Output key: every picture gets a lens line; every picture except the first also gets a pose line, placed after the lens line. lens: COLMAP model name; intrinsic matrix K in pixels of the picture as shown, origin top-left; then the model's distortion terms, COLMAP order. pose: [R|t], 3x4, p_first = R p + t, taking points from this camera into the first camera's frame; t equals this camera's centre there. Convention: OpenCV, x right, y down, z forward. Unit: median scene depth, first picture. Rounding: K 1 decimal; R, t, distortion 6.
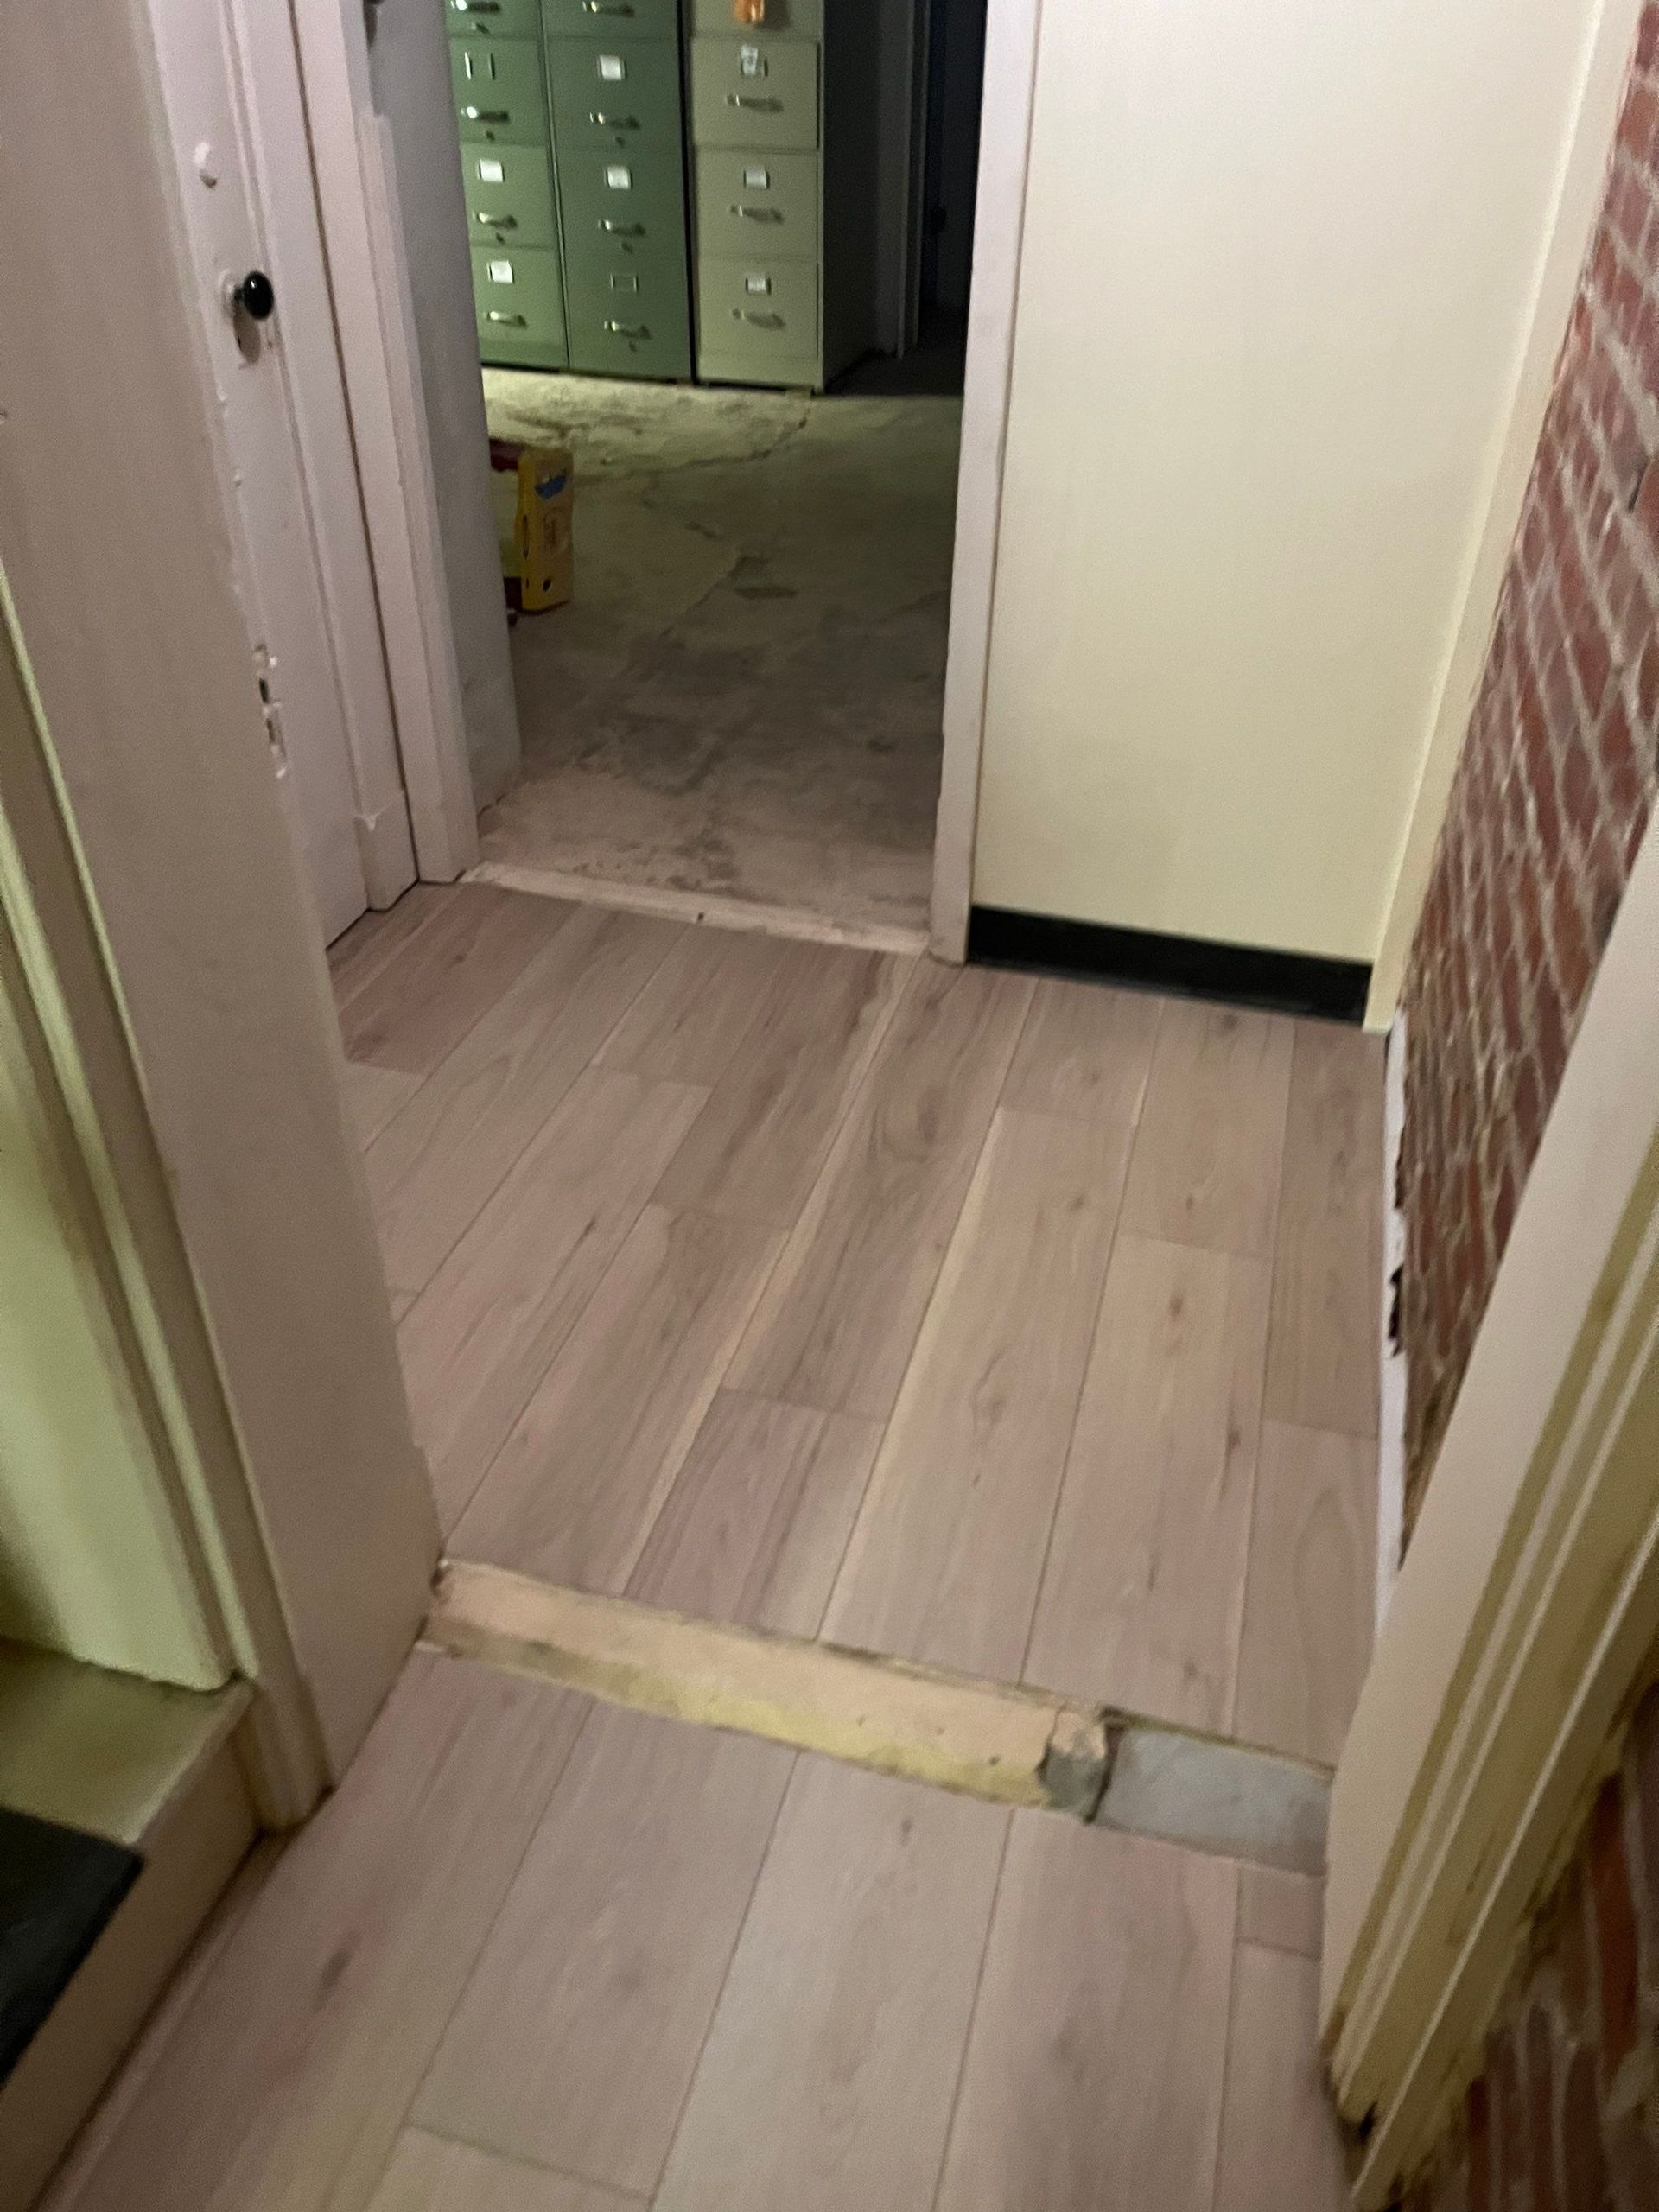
lens RADIAL K [[1656.3, 0, 831.4], [0, 1656.3, 1106.6], [0, 0, 1]] dist [0.061734, -0.090257]
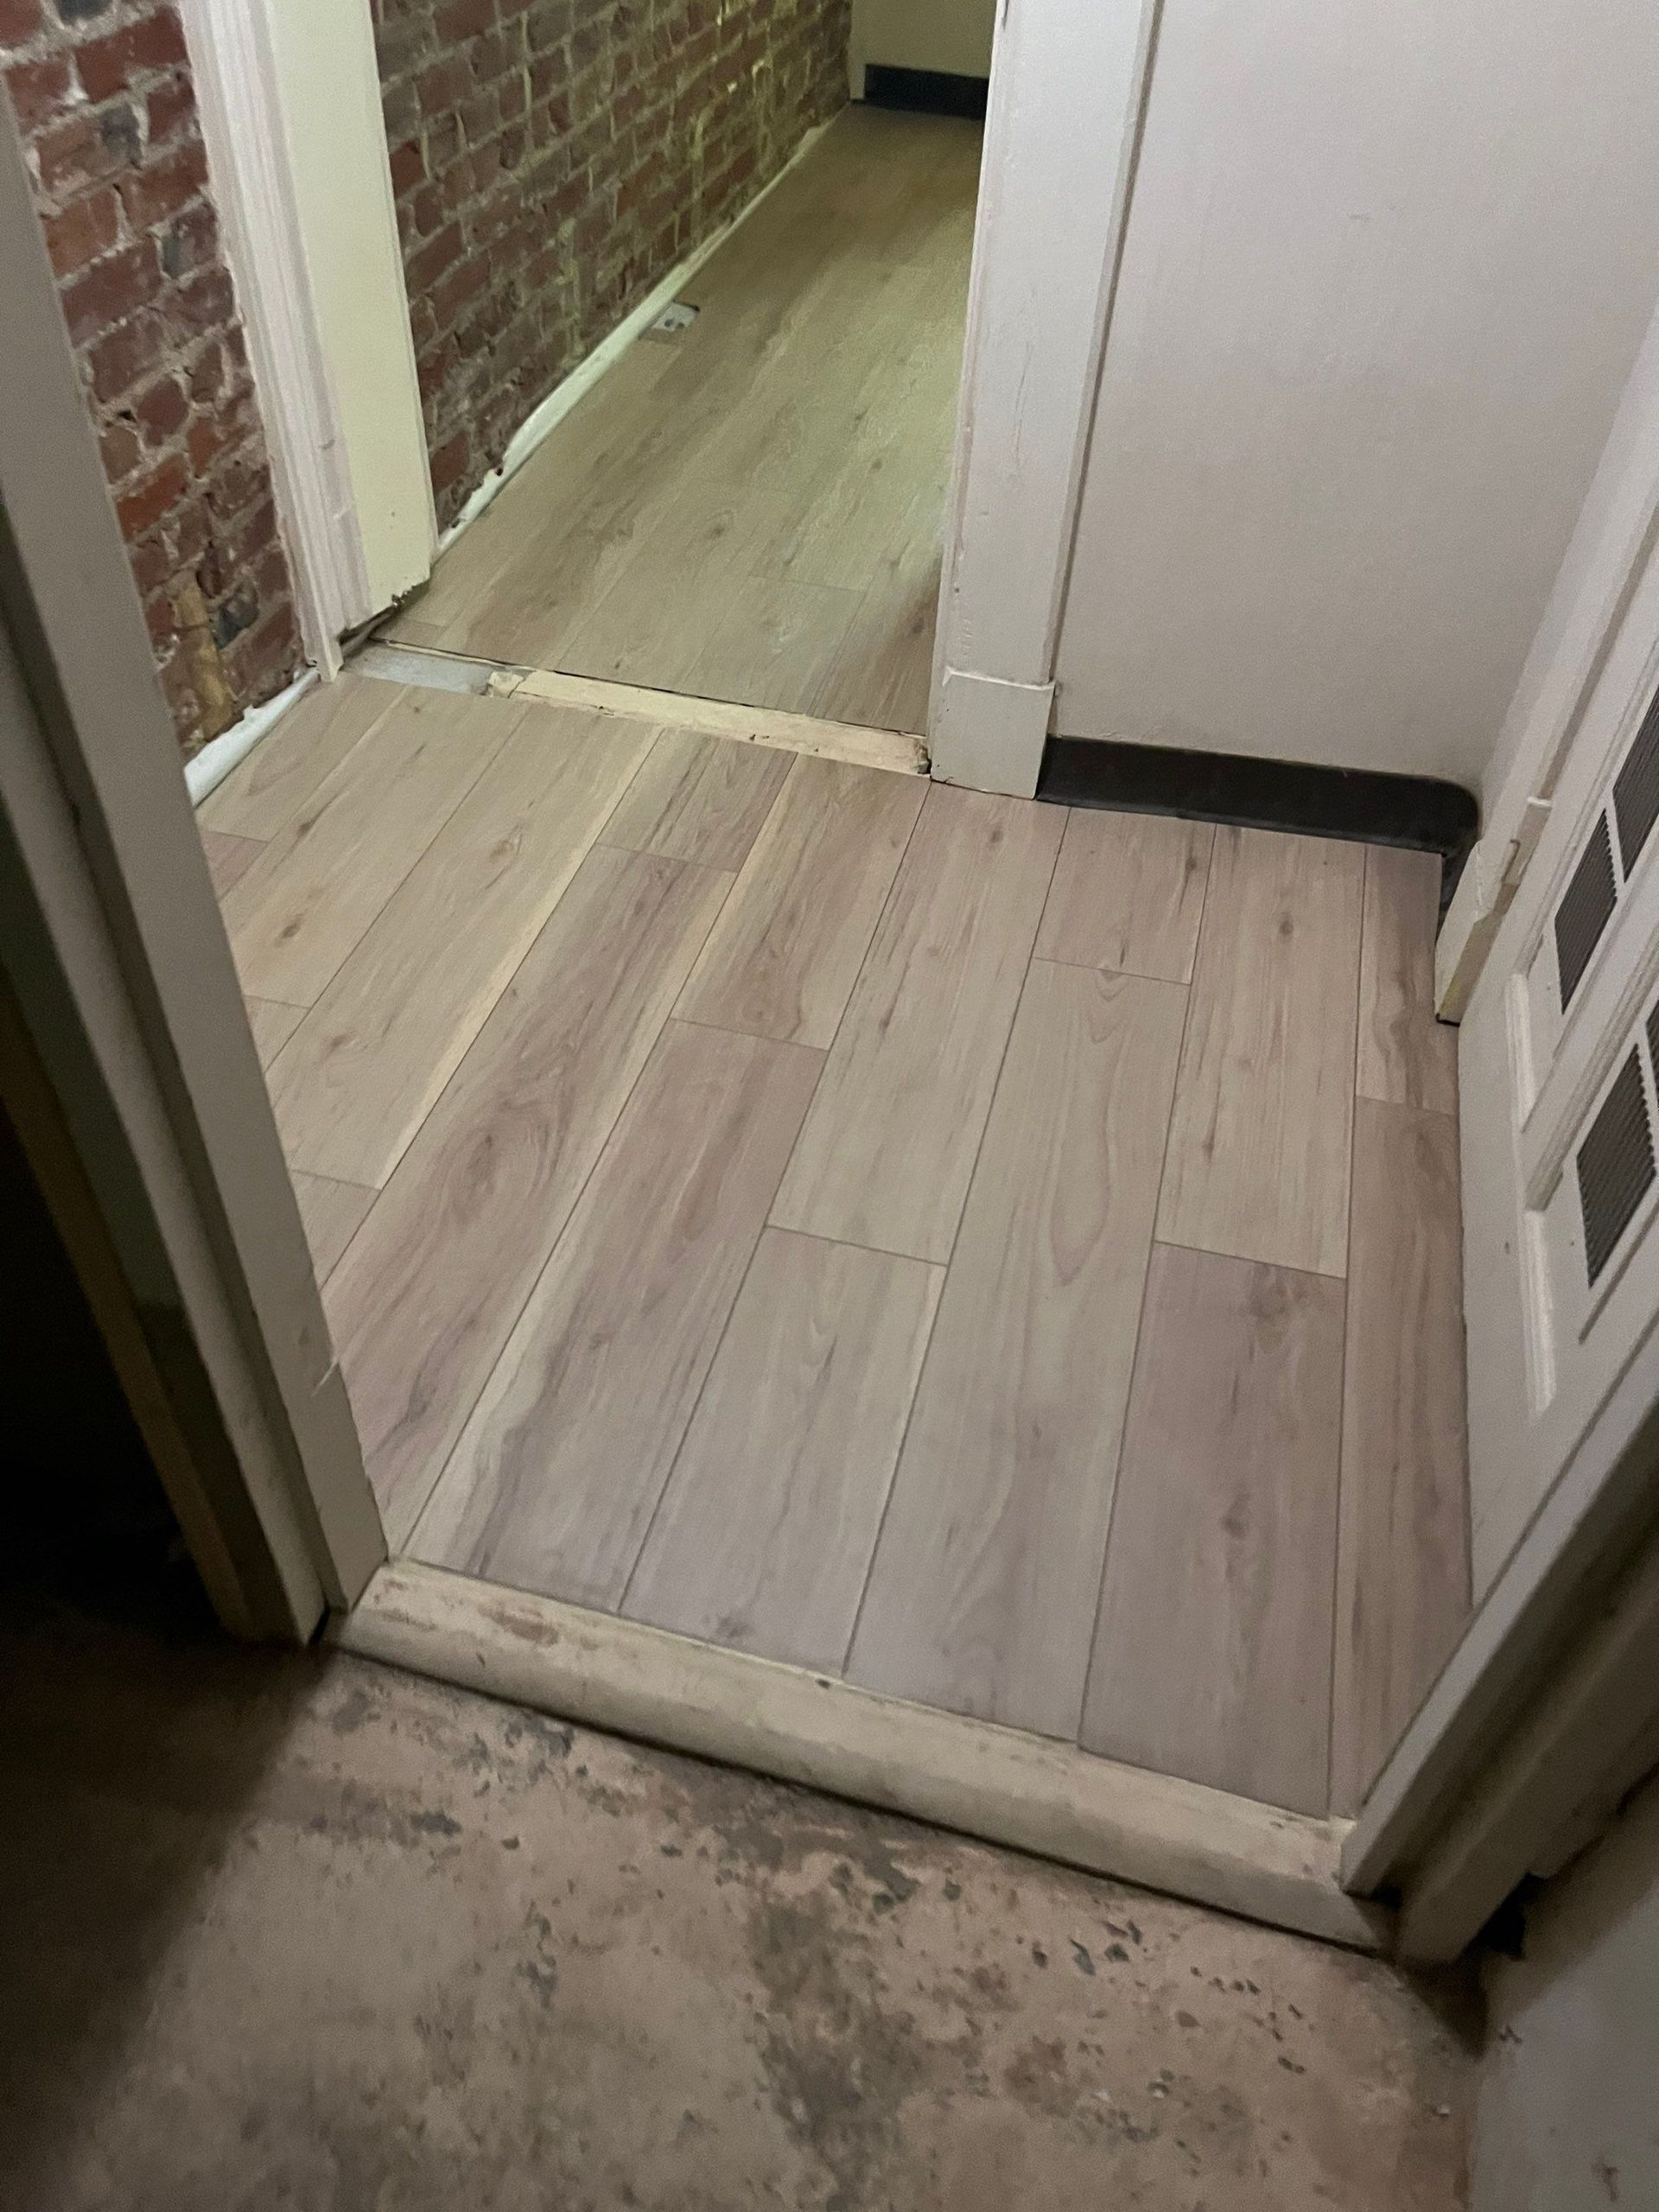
lens RADIAL K [[1656.3, 0, 831.4], [0, 1656.3, 1106.6], [0, 0, 1]] dist [0.061734, -0.090257]
pose [[-0.995750, -0.050453, -0.077048, -0.043540], [-0.084896, 0.178546, 0.980262, -0.808506], [-0.035701, 0.982637, -0.182071, 1.177554]]
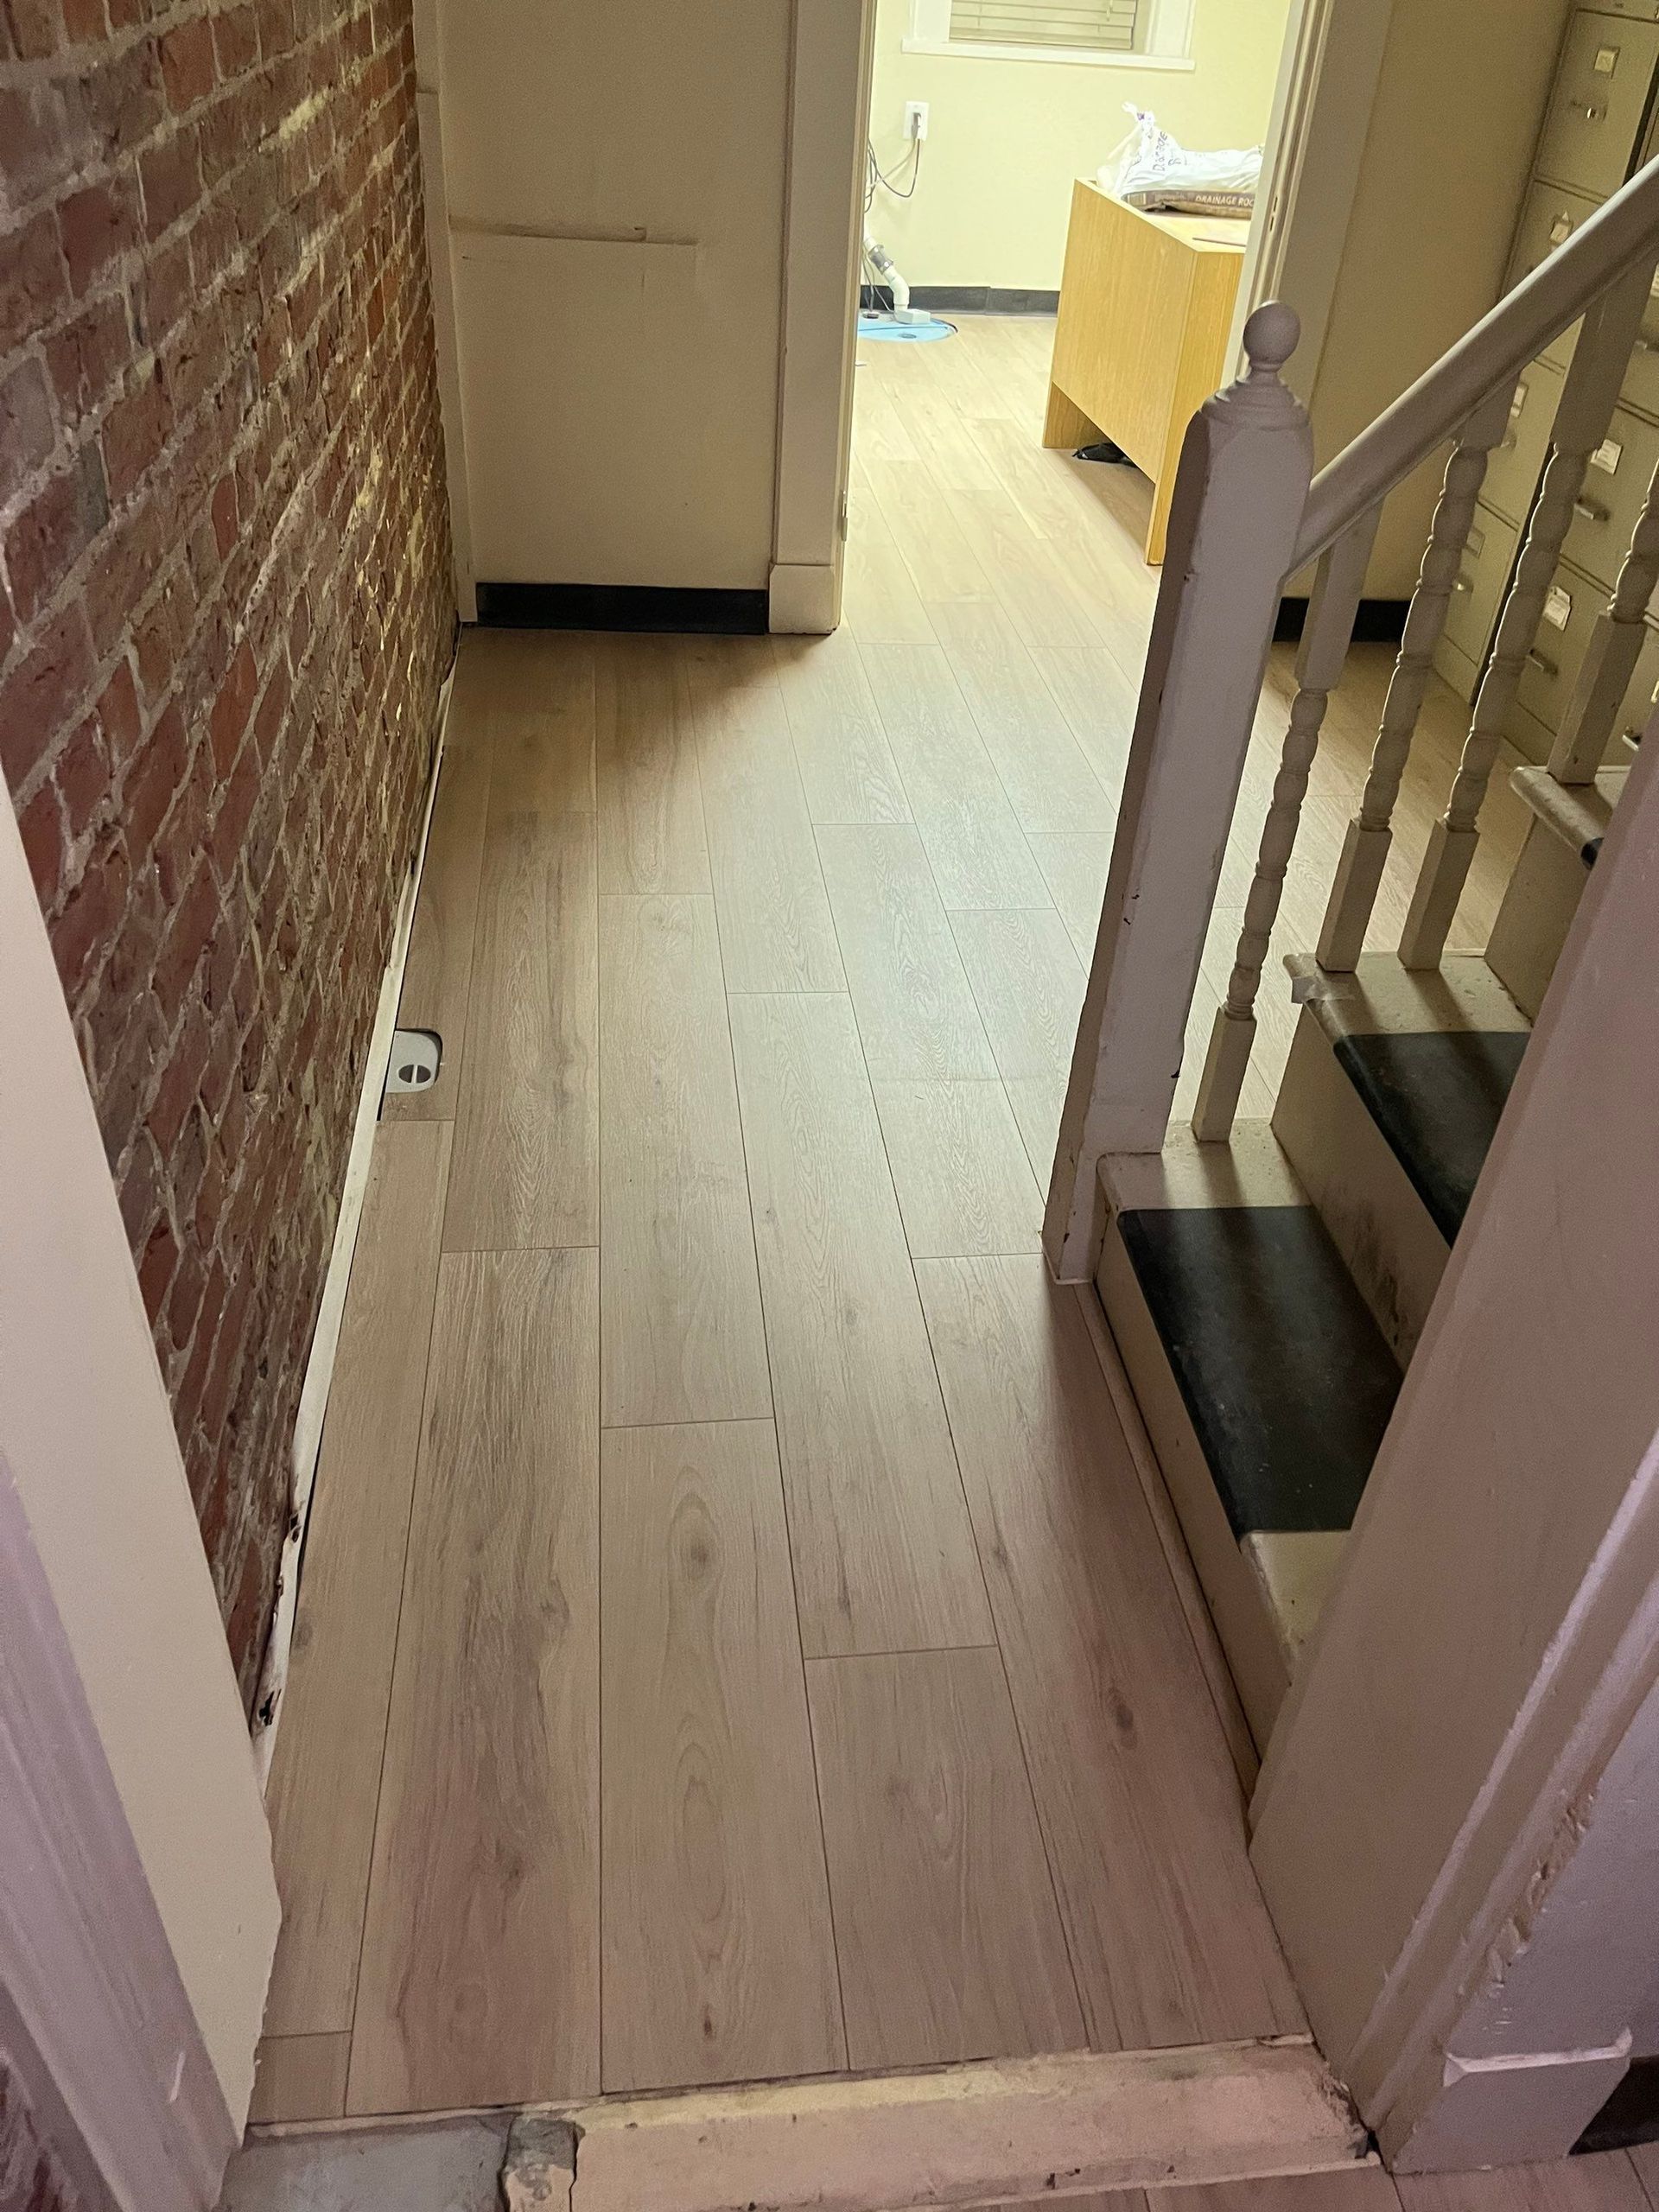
lens RADIAL K [[1656.3, 0, 831.4], [0, 1656.3, 1106.6], [0, 0, 1]] dist [0.061734, -0.090257]
pose [[-0.922970, 0.141708, -0.357836, 0.157707], [-0.294650, 0.337983, 0.893840, -0.425516], [0.247606, 0.930423, -0.270193, 0.556954]]
